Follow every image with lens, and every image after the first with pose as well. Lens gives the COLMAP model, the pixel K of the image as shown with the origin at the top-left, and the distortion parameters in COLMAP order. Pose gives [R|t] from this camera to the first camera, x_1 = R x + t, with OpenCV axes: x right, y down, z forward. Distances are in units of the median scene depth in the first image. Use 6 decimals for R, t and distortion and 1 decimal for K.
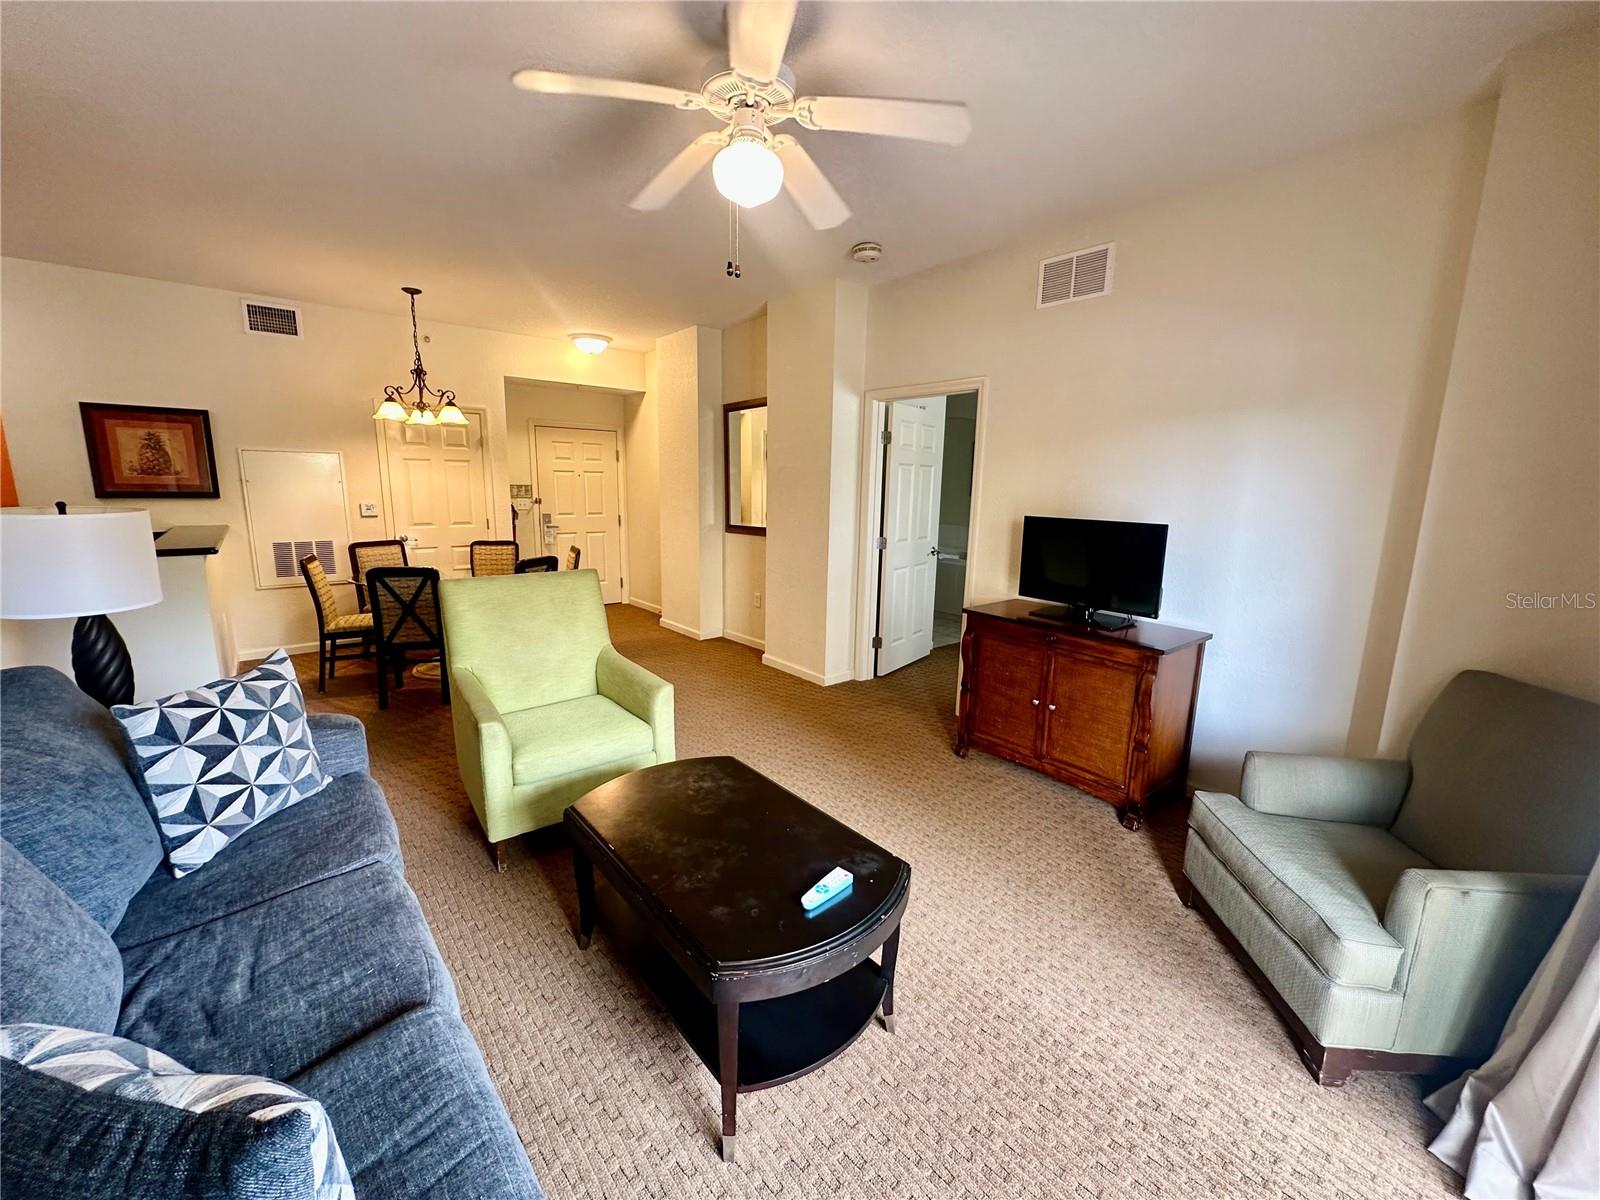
lens RADIAL K [[632.6, 0, 791.2], [0, 632.6, 596.7], [0, 0, 1]] dist [-0.003180, 0.001614]
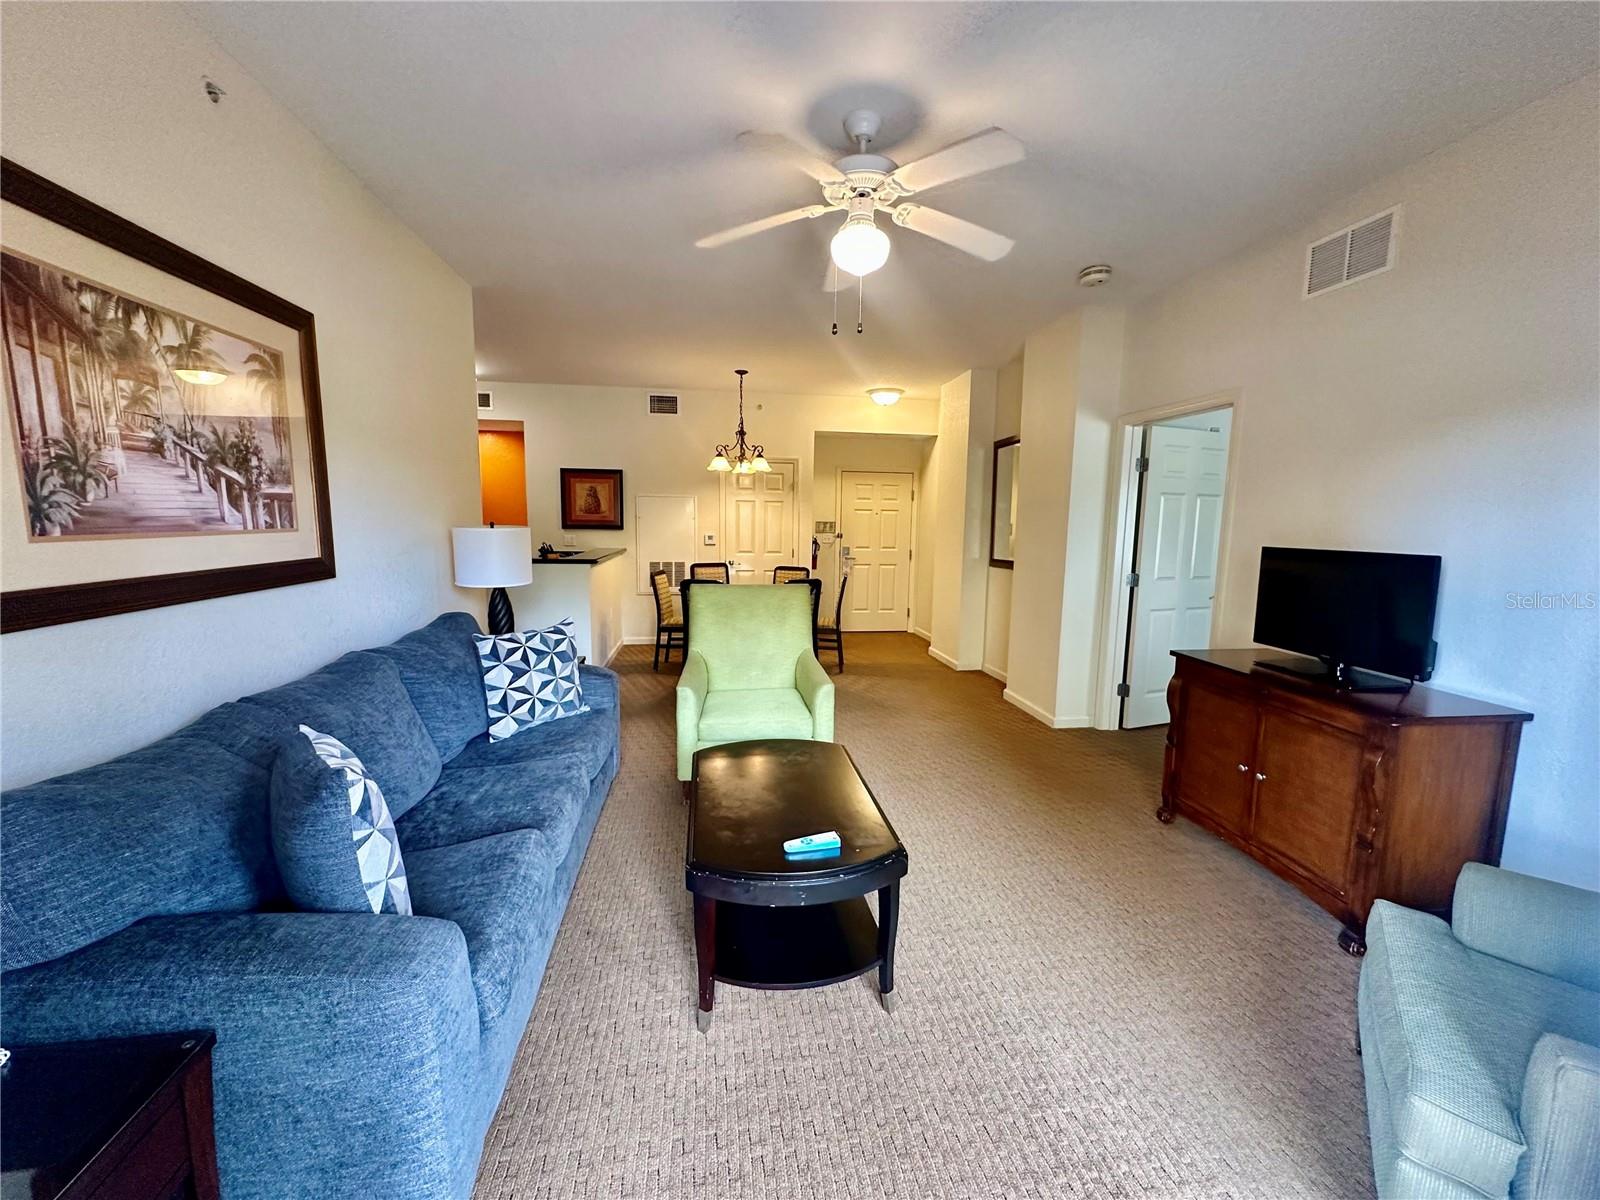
lens RADIAL K [[632.6, 0, 807.0], [0, 632.6, 599.4], [0, 0, 1]] dist [-0.003180, 0.001614]
pose [[0.855839, 0.058822, -0.513887, 0.296456], [-0.092040, 0.994976, -0.039396, 0.030633], [0.508988, 0.081015, 0.856953, -0.016791]]
